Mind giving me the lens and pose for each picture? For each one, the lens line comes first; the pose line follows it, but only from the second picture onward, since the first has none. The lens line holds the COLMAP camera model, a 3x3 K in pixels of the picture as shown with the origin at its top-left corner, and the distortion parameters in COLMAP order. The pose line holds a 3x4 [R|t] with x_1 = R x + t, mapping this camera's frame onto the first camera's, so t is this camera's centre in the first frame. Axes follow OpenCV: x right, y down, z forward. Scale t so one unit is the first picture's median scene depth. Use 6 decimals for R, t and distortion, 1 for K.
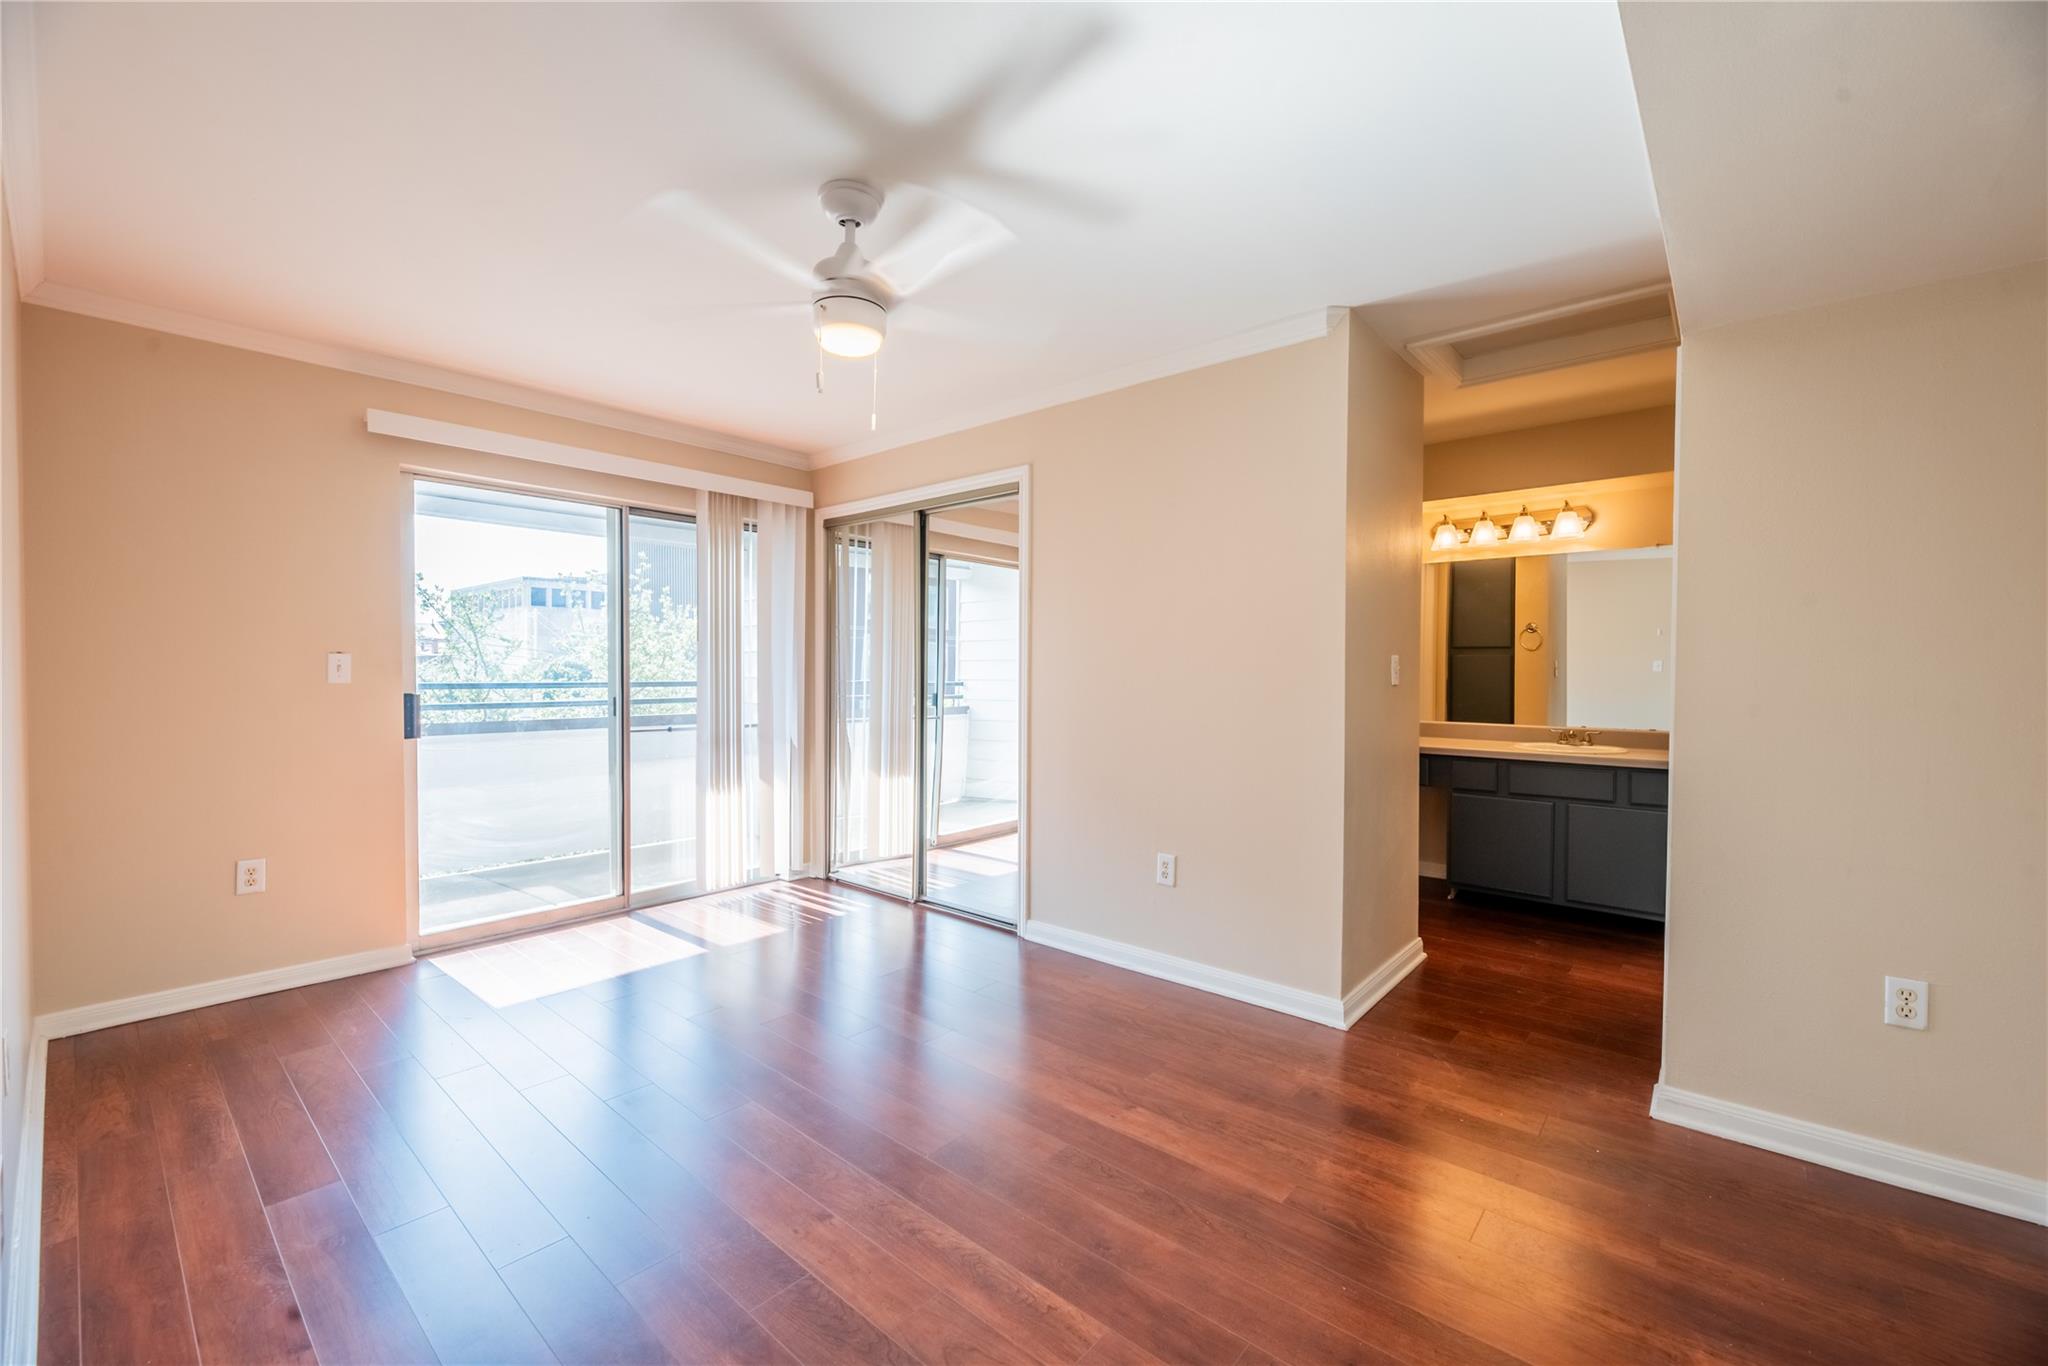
lens RADIAL K [[834.0, 0, 1030.6], [0, 834.0, 678.9], [0, 0, 1]] dist [-0.000364, -0.001974]
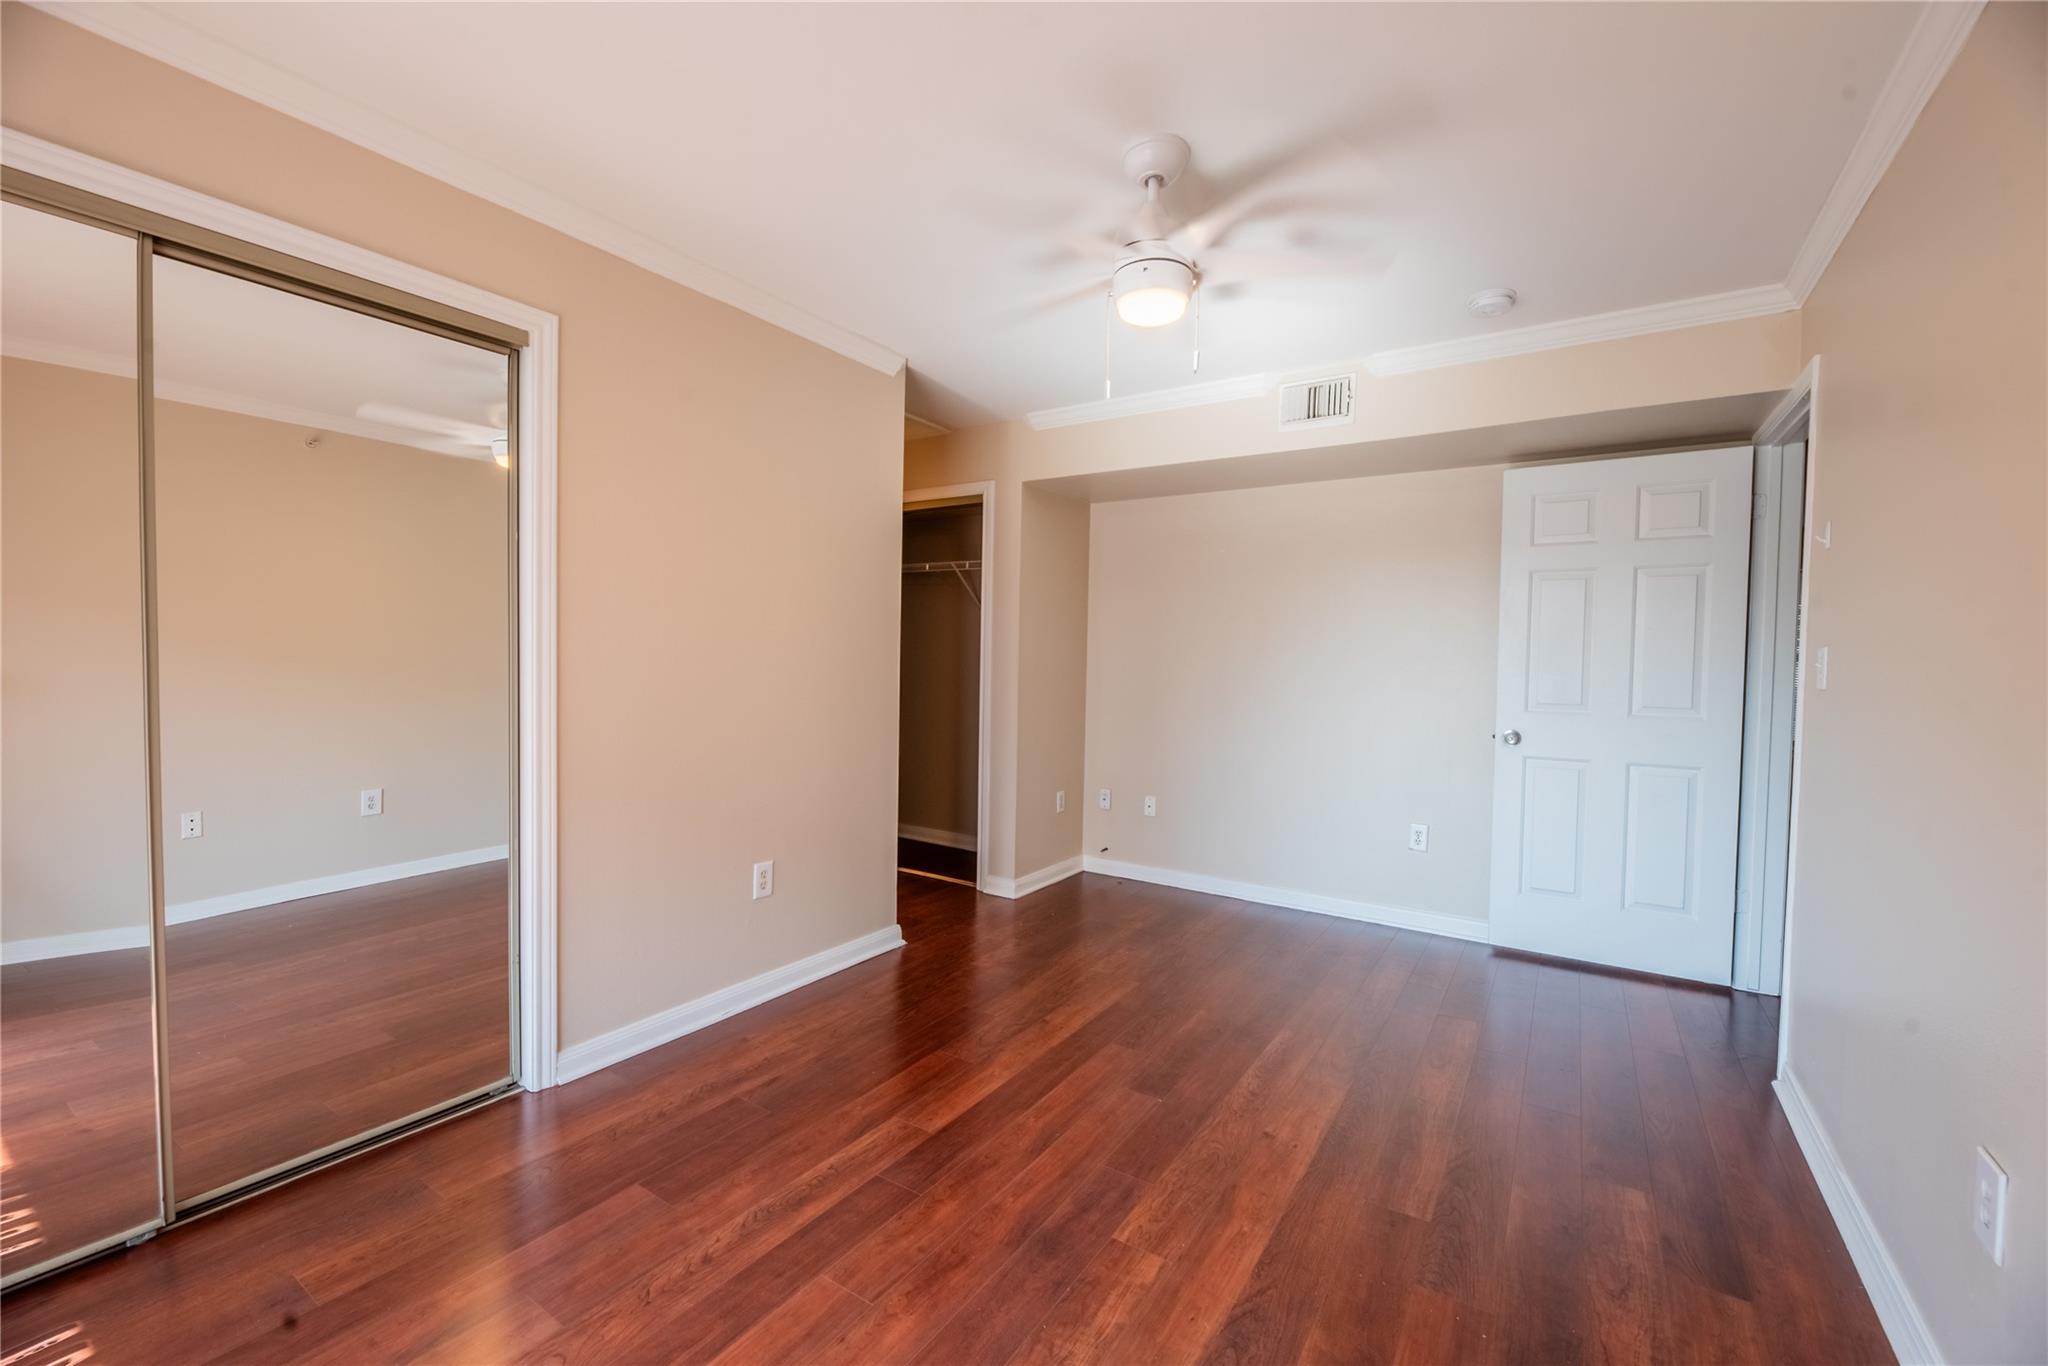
lens RADIAL K [[834.0, 0, 1016.7], [0, 834.0, 687.5], [0, 0, 1]] dist [-0.000364, -0.001974]
pose [[-0.123953, -0.030194, 0.991829, -0.842481], [0.001460, 0.999530, 0.030611, -0.003727], [-0.992287, 0.005243, -0.123850, 0.947990]]
